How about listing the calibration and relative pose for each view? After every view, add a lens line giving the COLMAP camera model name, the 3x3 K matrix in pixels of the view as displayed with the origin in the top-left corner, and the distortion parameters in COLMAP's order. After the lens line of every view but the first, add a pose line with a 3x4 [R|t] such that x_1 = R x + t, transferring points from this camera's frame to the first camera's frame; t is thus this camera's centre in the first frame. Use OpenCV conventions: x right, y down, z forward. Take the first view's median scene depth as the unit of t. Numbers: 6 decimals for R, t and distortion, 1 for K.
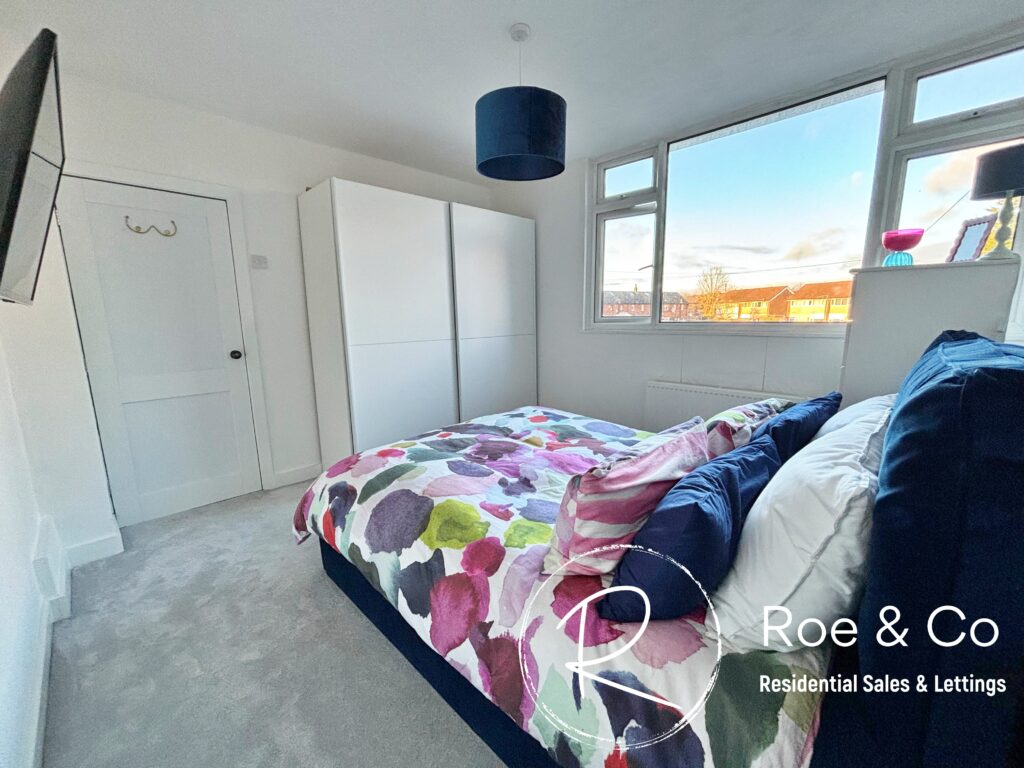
lens RADIAL K [[414.3, 0, 512.6], [0, 414.3, 386.1], [0, 0, 1]] dist [-0.000417, 0.000292]
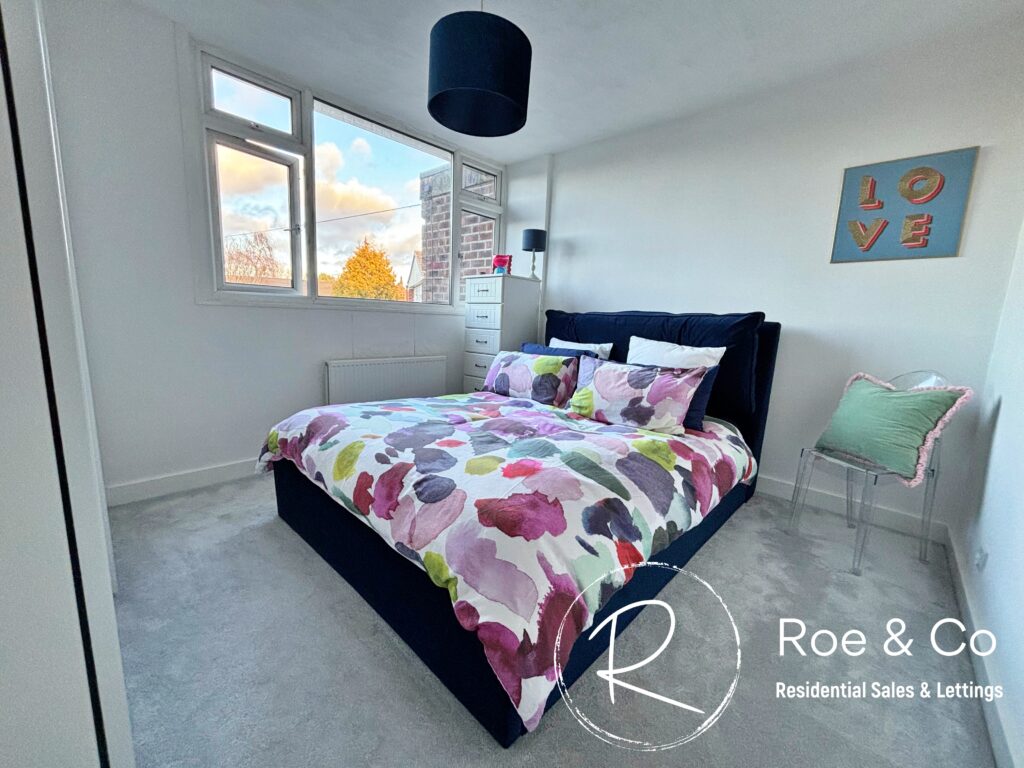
lens RADIAL K [[414.3, 0, 512.6], [0, 414.3, 386.1], [0, 0, 1]] dist [-0.000417, 0.000292]
pose [[-0.034181, -0.152851, 0.987658, -0.889752], [0.128285, 0.979389, 0.156011, -0.075864], [-0.991148, 0.132035, -0.013868, 0.941471]]
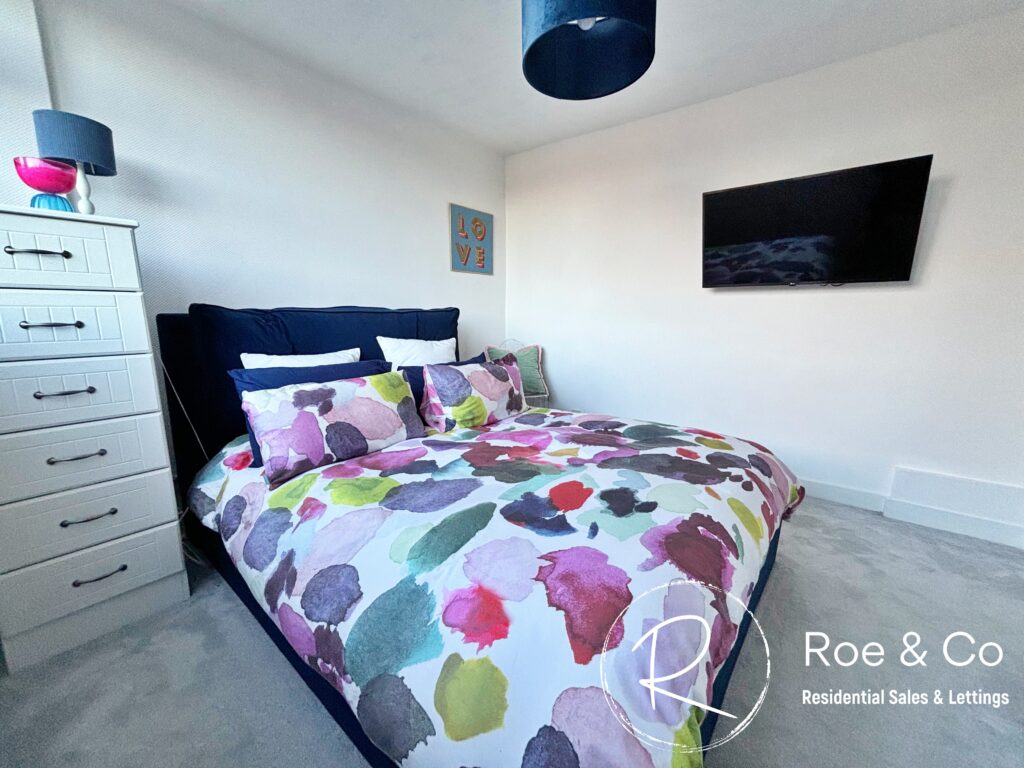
lens RADIAL K [[399.9, 0, 515.8], [0, 399.9, 391.4], [0, 0, 1]] dist [-0.000127, 0.000035]
pose [[-0.995087, 0.027266, -0.095175, 0.195231], [-0.007638, 0.937319, 0.348389, -0.224007], [0.098708, 0.347404, -0.932506, 1.649813]]
